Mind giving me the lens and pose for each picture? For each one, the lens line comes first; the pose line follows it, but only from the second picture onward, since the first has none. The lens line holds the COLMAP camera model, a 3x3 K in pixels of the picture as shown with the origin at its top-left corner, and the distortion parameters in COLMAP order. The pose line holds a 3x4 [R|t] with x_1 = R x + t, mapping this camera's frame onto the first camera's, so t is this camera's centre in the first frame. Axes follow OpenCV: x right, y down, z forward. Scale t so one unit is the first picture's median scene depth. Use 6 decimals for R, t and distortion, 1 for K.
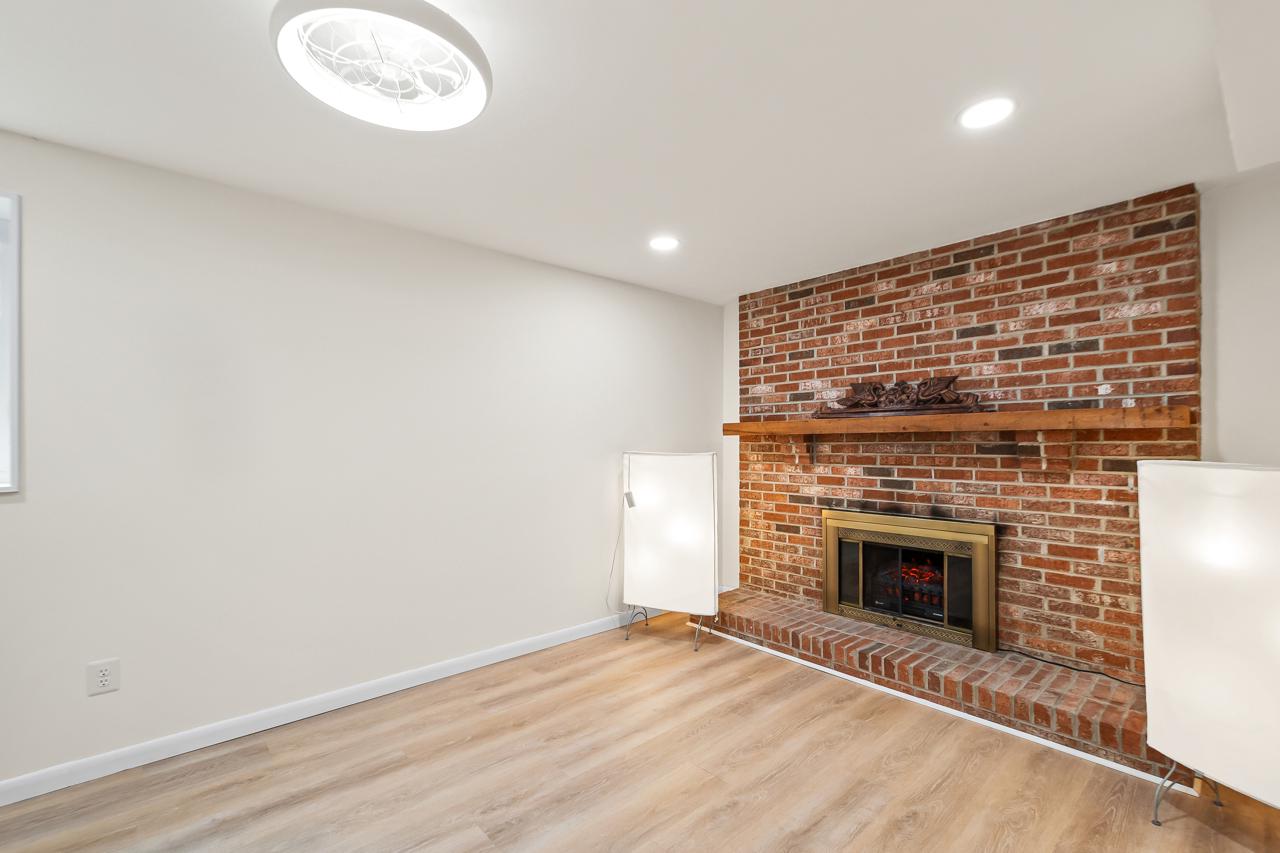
lens RADIAL K [[562.8, 0, 646.2], [0, 562.8, 432.9], [0, 0, 1]] dist [-0.000355, -0.000412]
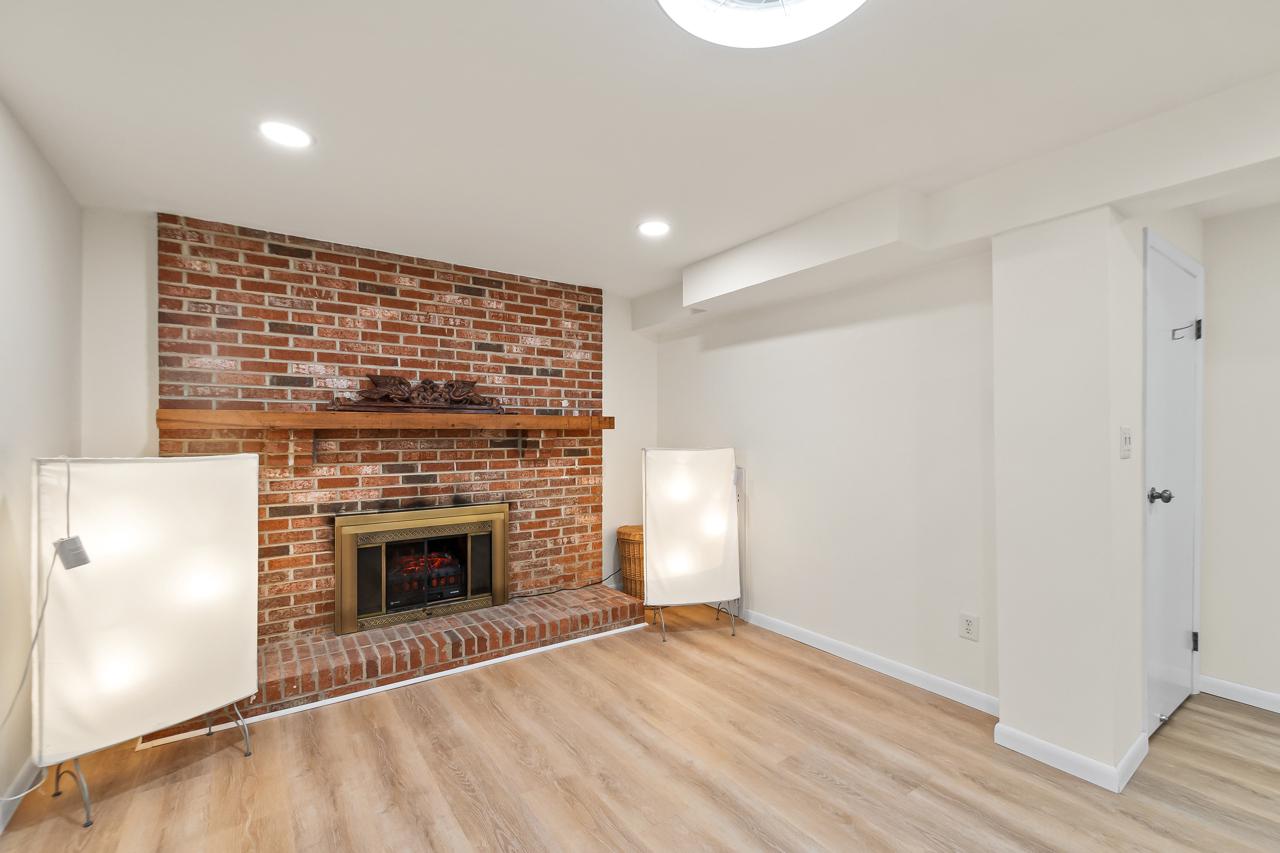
lens RADIAL K [[562.8, 0, 646.2], [0, 562.8, 432.9], [0, 0, 1]] dist [-0.000355, -0.000412]
pose [[0.101258, 0.009682, 0.994813, -0.554718], [-0.012056, 0.999891, -0.008505, 0.011027], [-0.994787, -0.011133, 0.101364, 0.504444]]
